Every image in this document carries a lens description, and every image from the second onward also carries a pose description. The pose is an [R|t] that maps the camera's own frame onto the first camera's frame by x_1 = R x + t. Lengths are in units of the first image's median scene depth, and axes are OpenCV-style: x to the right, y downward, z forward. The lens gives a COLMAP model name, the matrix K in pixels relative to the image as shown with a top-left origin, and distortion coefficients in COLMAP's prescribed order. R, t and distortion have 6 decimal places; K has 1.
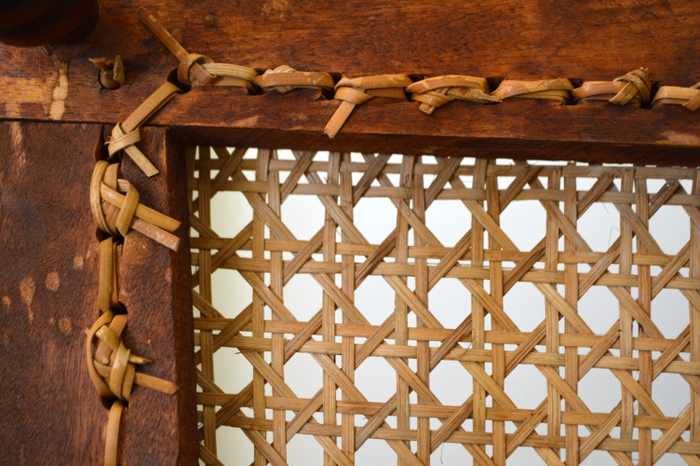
lens RADIAL K [[1311.4, 0, 351.2], [0, 1311.4, 232.4], [0, 0, 1]] dist [0.019041, 0.000000]
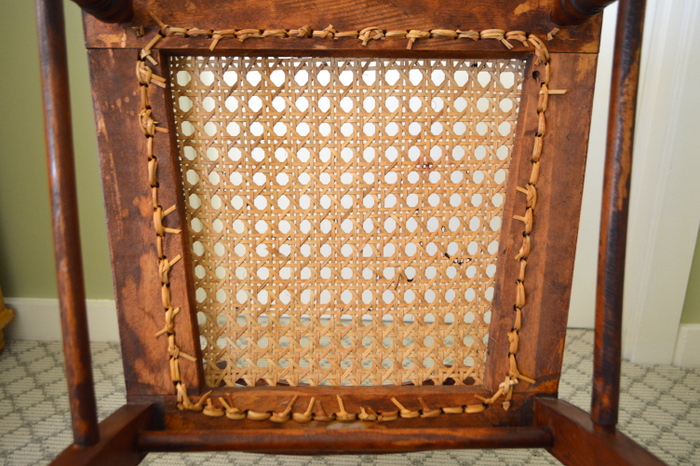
lens RADIAL K [[674.3, 0, 347.3], [0, 674.3, 235.2], [0, 0, 1]] dist [0.006208, 0.000000]
pose [[0.995887, -0.052653, 0.073733, 0.161569], [0.040647, 0.986955, 0.155781, 0.123442], [-0.080973, -0.152143, 0.985036, -0.681895]]
